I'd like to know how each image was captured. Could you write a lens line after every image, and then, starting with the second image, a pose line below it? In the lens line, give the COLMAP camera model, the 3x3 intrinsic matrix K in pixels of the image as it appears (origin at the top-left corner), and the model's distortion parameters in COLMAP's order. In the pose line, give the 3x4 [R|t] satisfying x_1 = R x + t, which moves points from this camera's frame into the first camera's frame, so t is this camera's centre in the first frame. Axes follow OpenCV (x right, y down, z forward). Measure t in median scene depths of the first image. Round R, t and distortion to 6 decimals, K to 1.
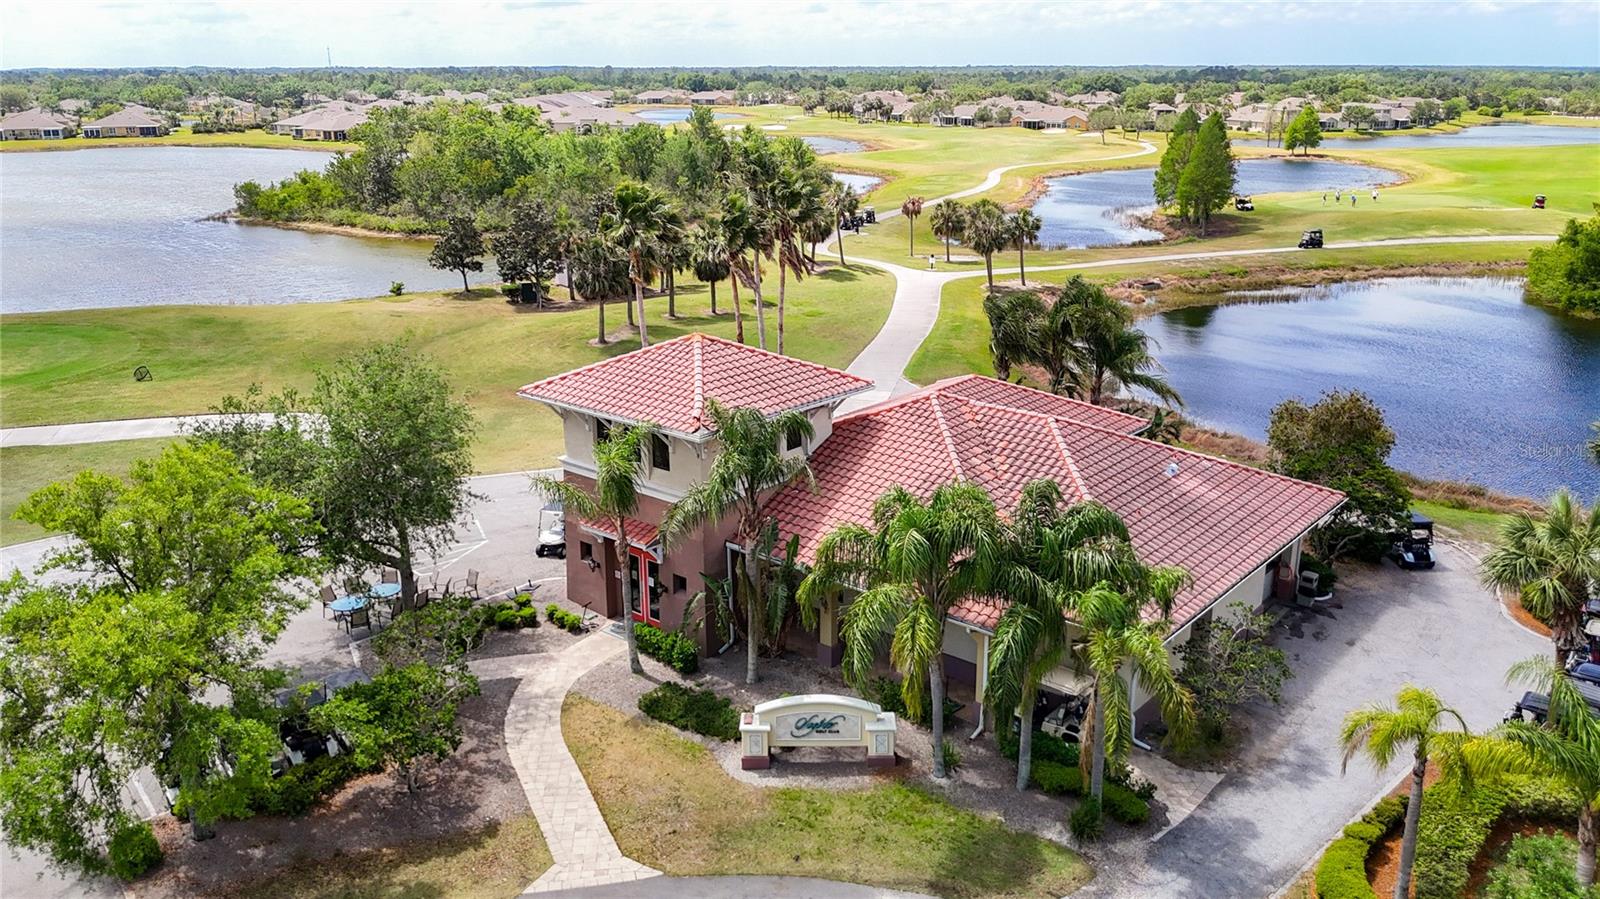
lens RADIAL K [[1240.4, 0, 800.4], [0, 1240.4, 451.2], [0, 0, 1]] dist [0.051039, -0.048808]
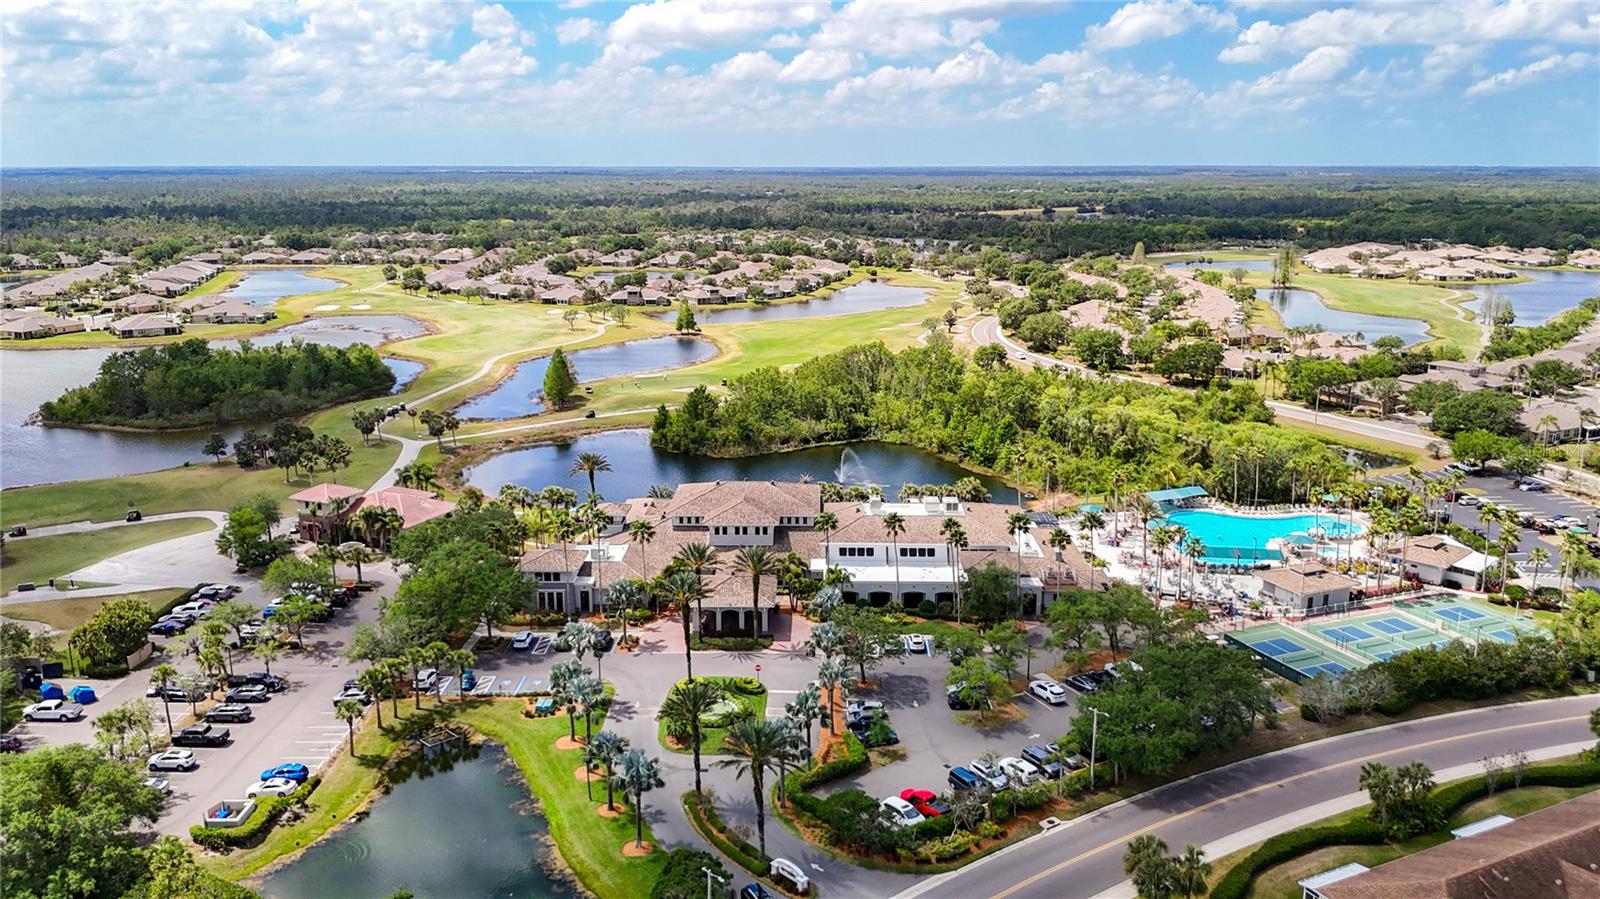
lens RADIAL K [[1240.4, 0, 805.8], [0, 1240.4, 445.6], [0, 0, 1]] dist [0.051039, -0.048808]
pose [[0.953290, -0.064203, 0.295154, 0.111766], [0.085805, 0.994454, -0.060815, 0.088280], [-0.289613, 0.083300, 0.953512, -1.707629]]
